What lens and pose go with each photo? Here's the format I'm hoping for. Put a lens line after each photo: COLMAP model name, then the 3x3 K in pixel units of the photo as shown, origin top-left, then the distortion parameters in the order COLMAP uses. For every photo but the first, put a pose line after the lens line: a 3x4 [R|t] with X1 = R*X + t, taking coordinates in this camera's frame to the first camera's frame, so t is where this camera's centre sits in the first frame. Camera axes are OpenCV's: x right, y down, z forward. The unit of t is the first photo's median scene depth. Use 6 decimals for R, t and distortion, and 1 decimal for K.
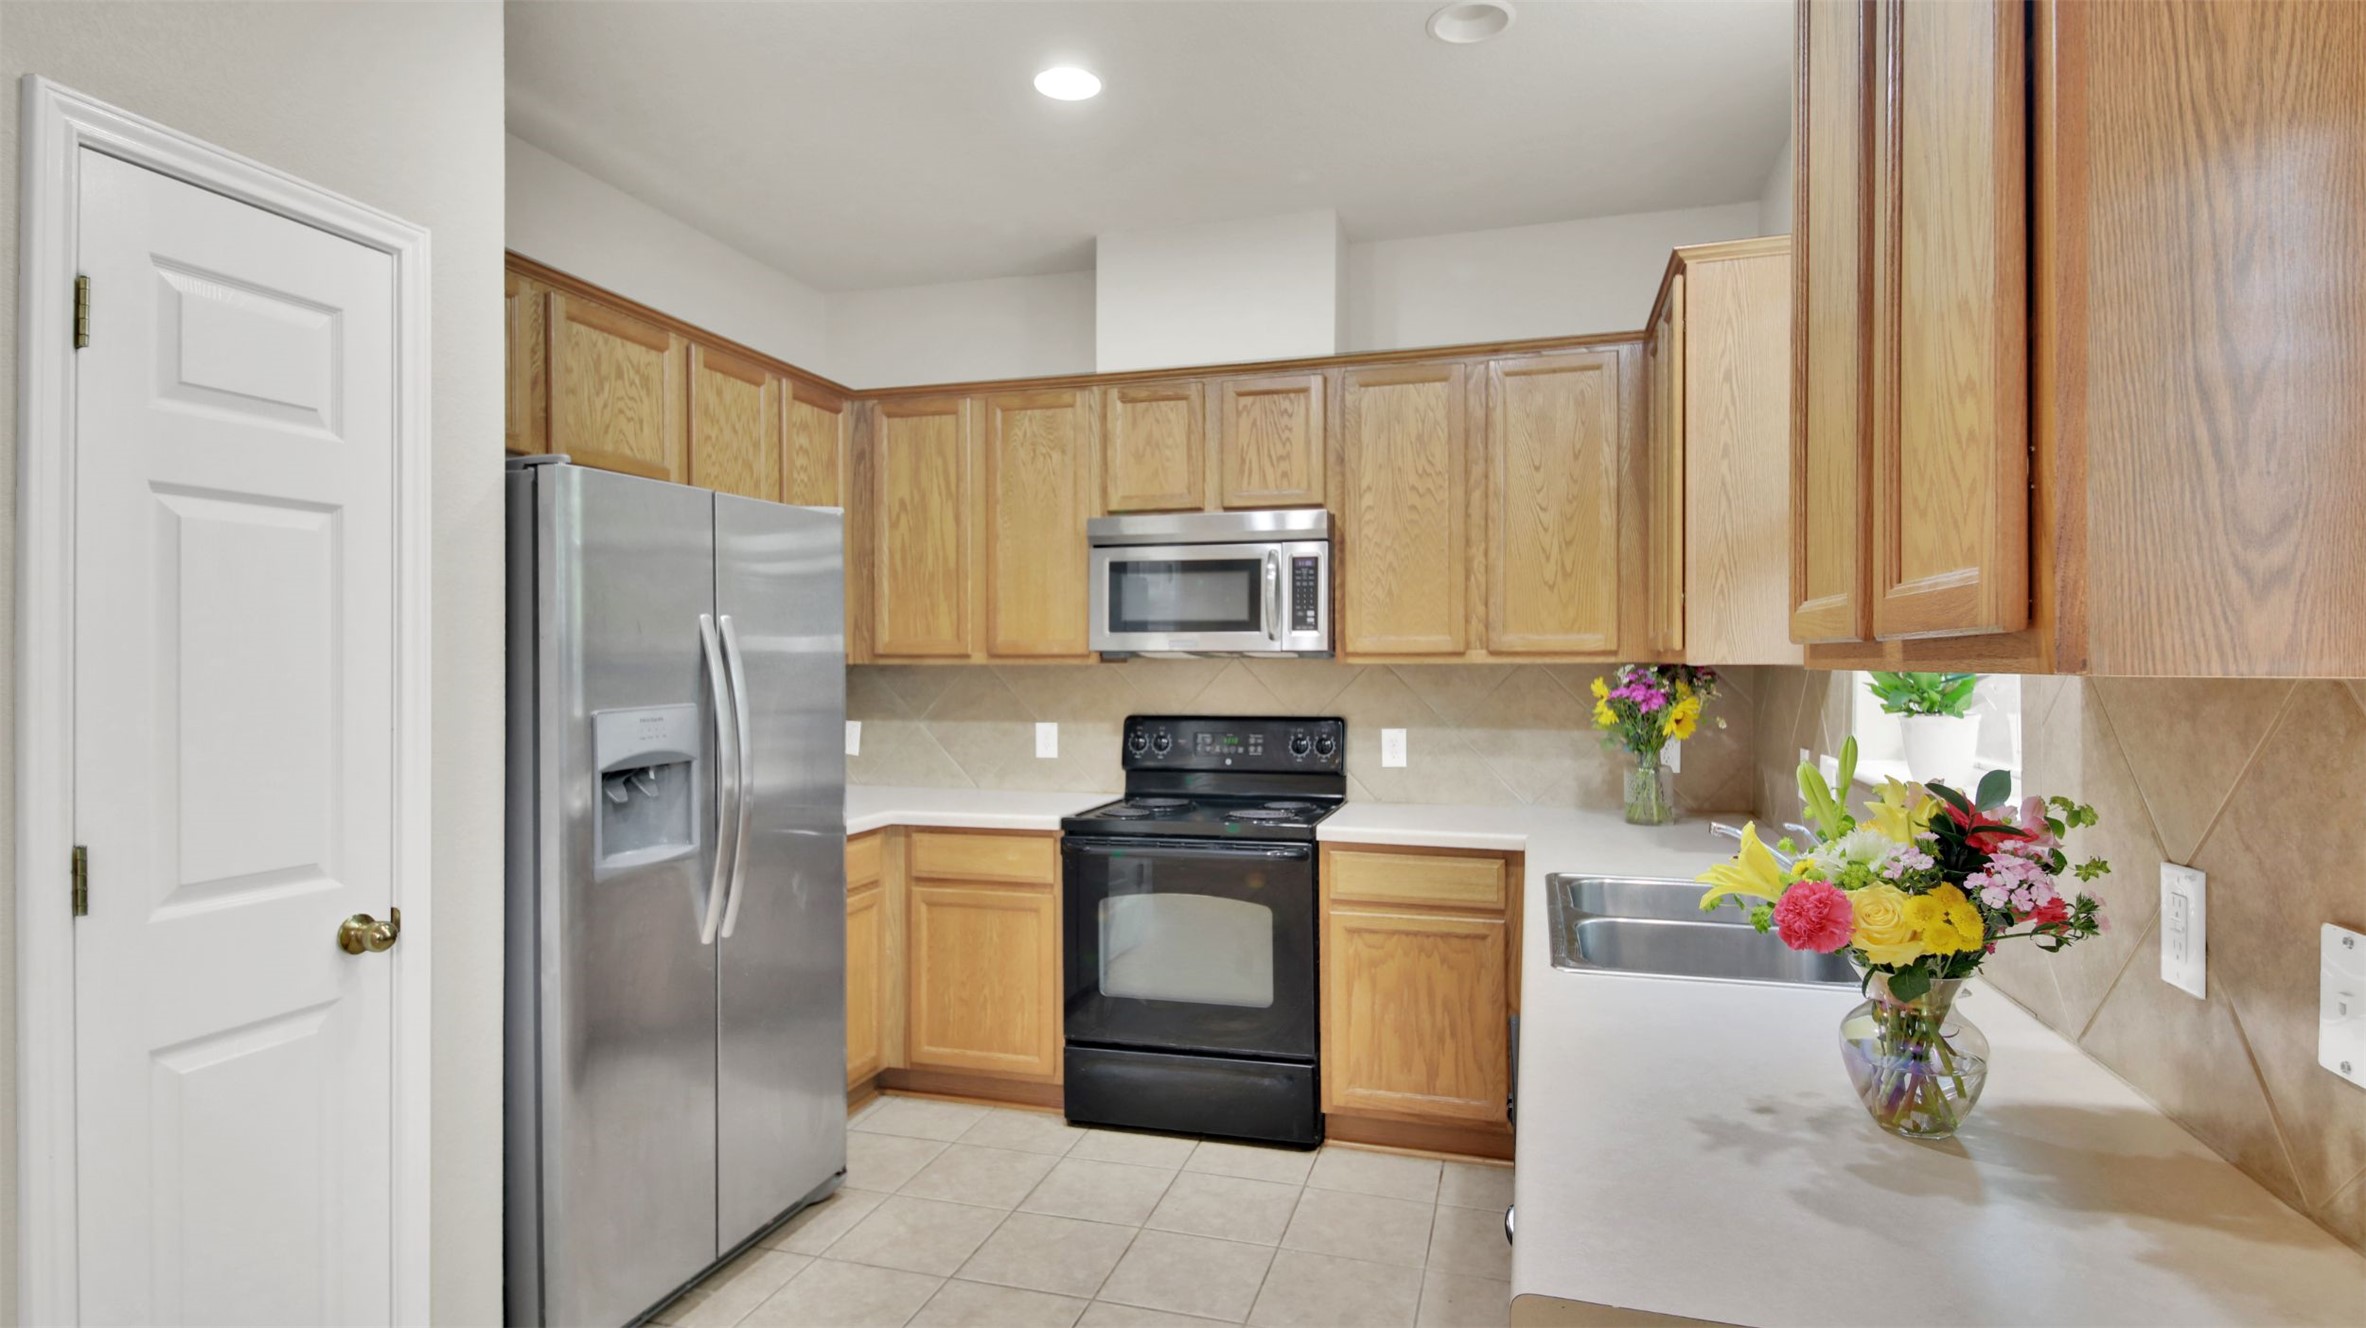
lens RADIAL K [[1199.4, 0, 1180.2], [0, 1199.4, 663.0], [0, 0, 1]] dist [0.048217, -0.042743]
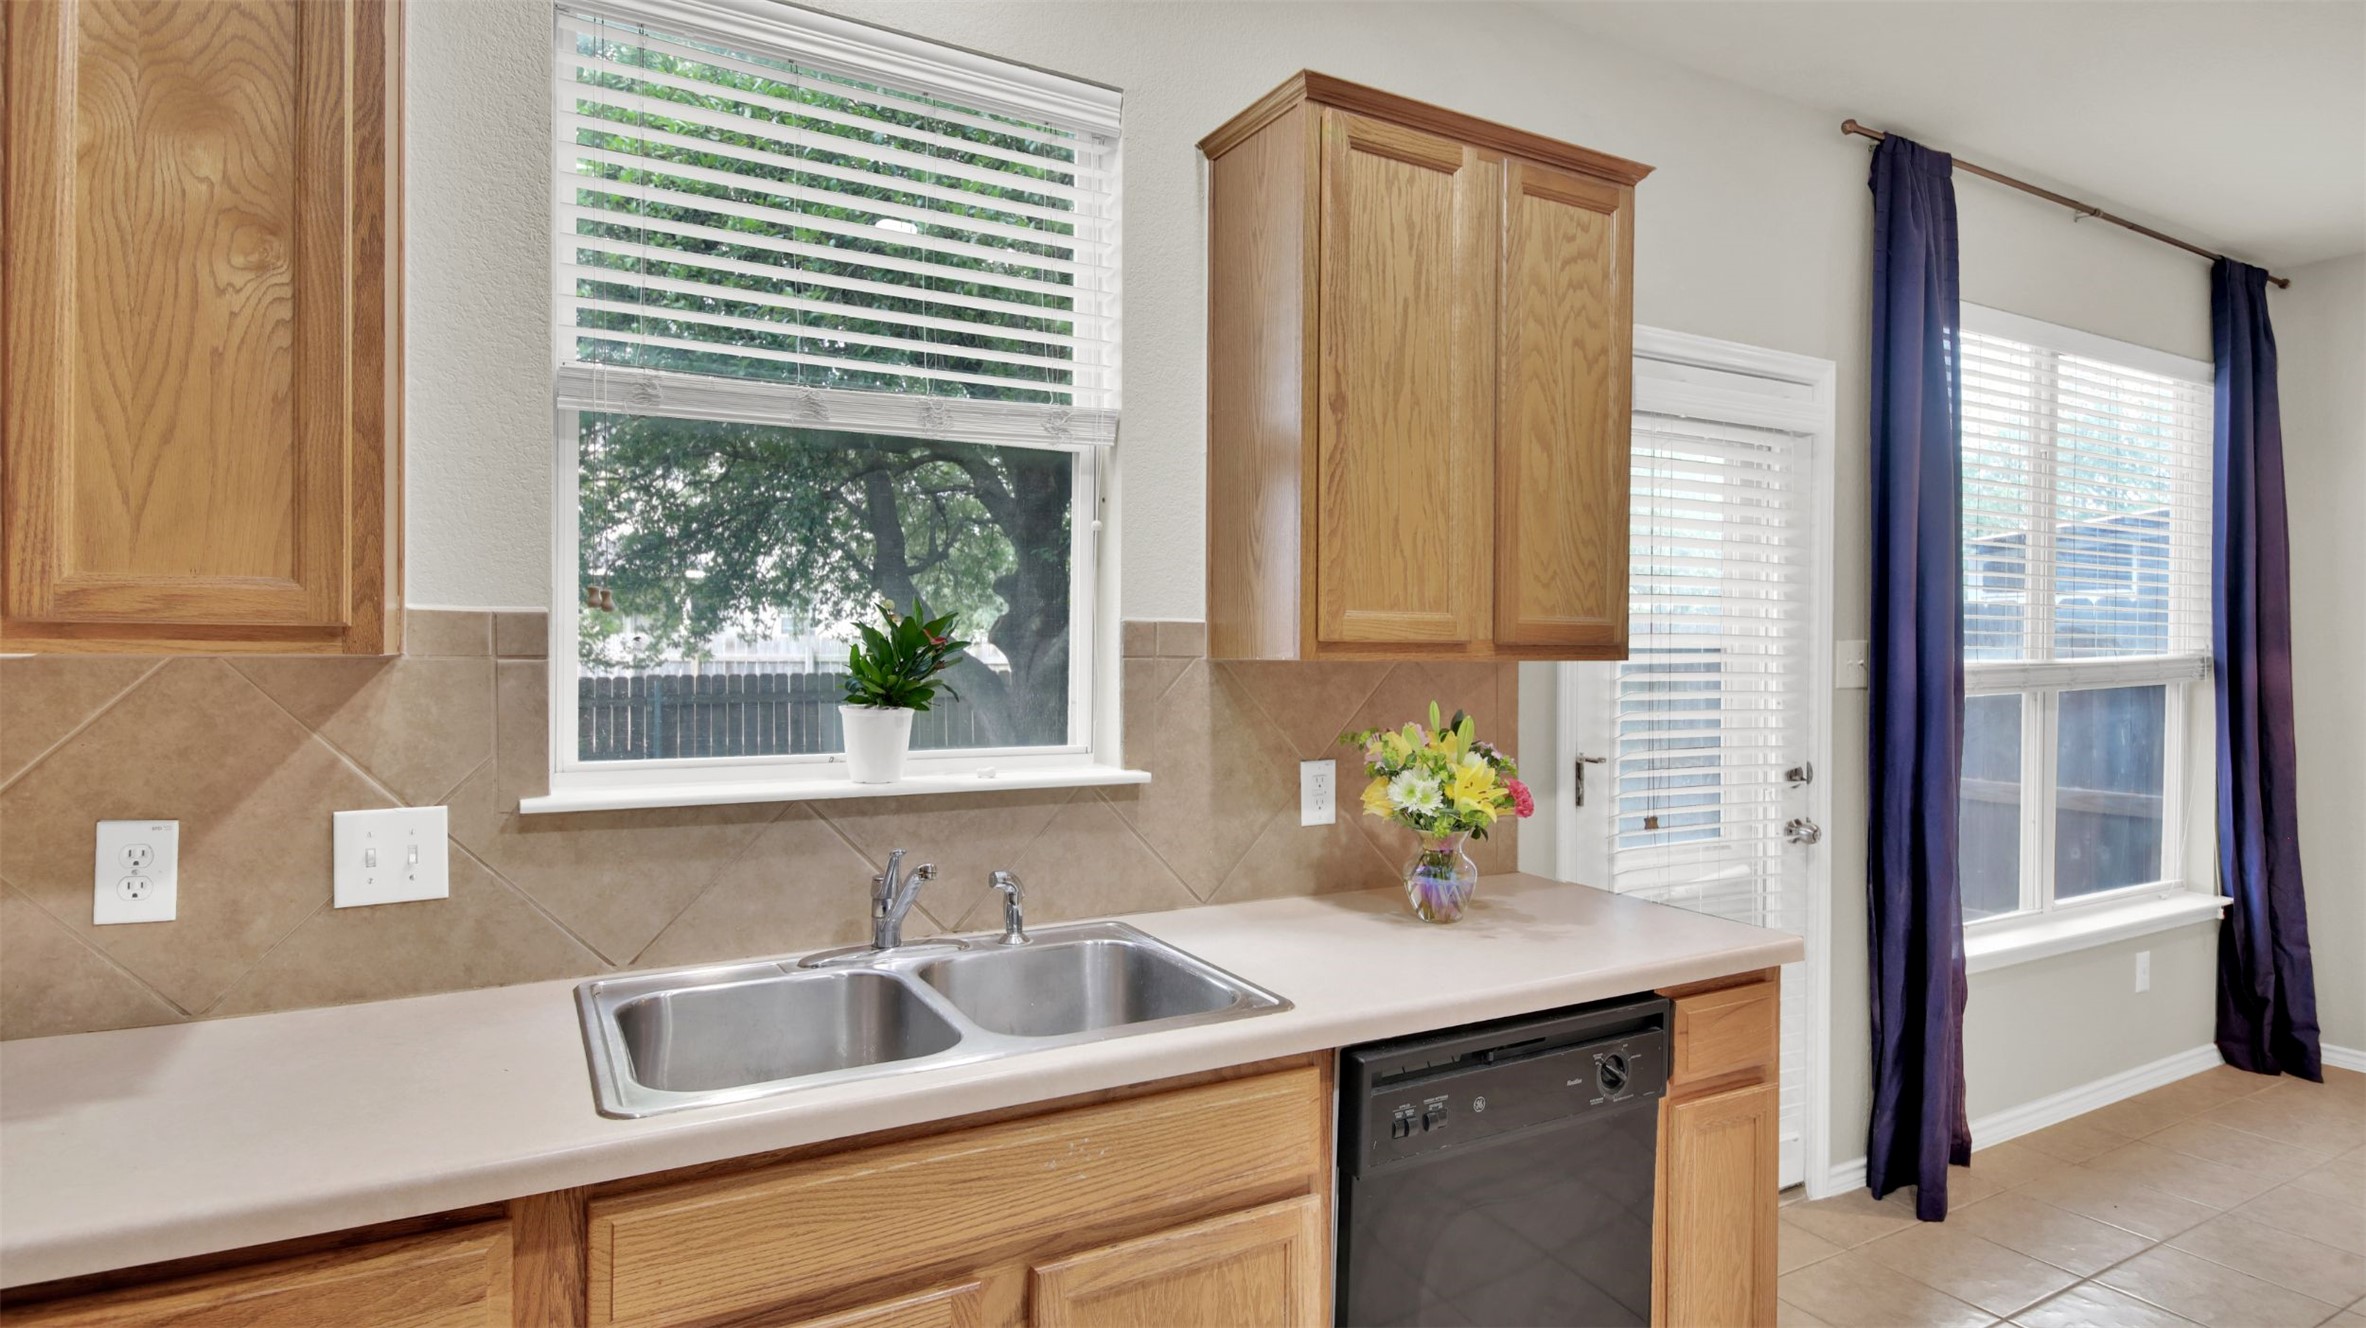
lens RADIAL K [[1199.4, 0, 1180.2], [0, 1199.4, 663.0], [0, 0, 1]] dist [0.048217, -0.042743]
pose [[-0.706274, -0.010059, 0.707868, -0.123488], [-0.003819, 0.999939, 0.010399, -0.002064], [-0.707929, 0.004641, -0.706269, 0.857874]]
